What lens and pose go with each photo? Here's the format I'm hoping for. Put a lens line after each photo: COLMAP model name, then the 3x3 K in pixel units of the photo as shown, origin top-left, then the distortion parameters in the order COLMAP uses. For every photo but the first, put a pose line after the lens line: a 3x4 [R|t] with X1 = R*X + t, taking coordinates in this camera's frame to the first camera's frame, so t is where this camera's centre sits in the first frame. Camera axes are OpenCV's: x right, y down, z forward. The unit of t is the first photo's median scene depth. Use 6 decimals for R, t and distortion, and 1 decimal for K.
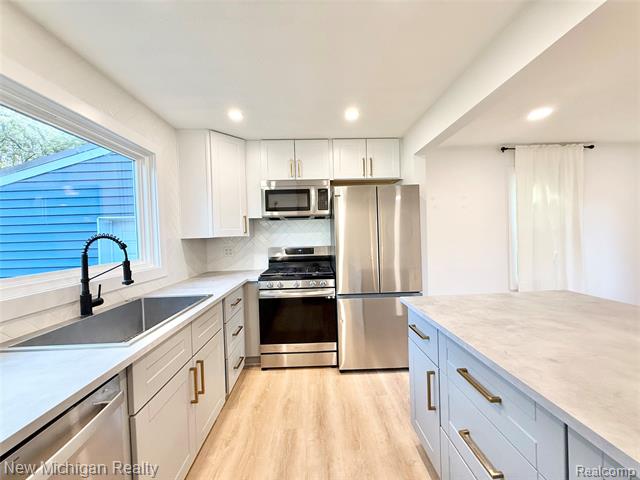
lens RADIAL K [[254.8, 0, 322.2], [0, 254.8, 238.0], [0, 0, 1]] dist [-0.001148, 0.000253]
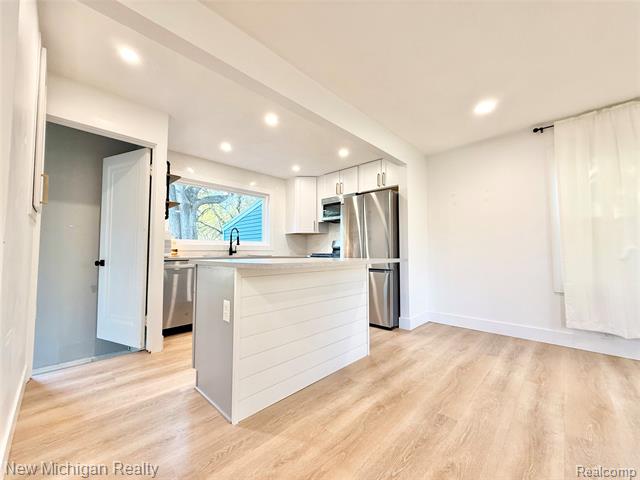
lens RADIAL K [[254.8, 0, 319.4], [0, 254.8, 241.2], [0, 0, 1]] dist [-0.001148, 0.000253]
pose [[0.687826, 0.009517, -0.725813, 0.992346], [-0.026672, 0.999570, -0.012170, 0.073840], [0.725385, 0.027730, 0.687784, -0.154992]]
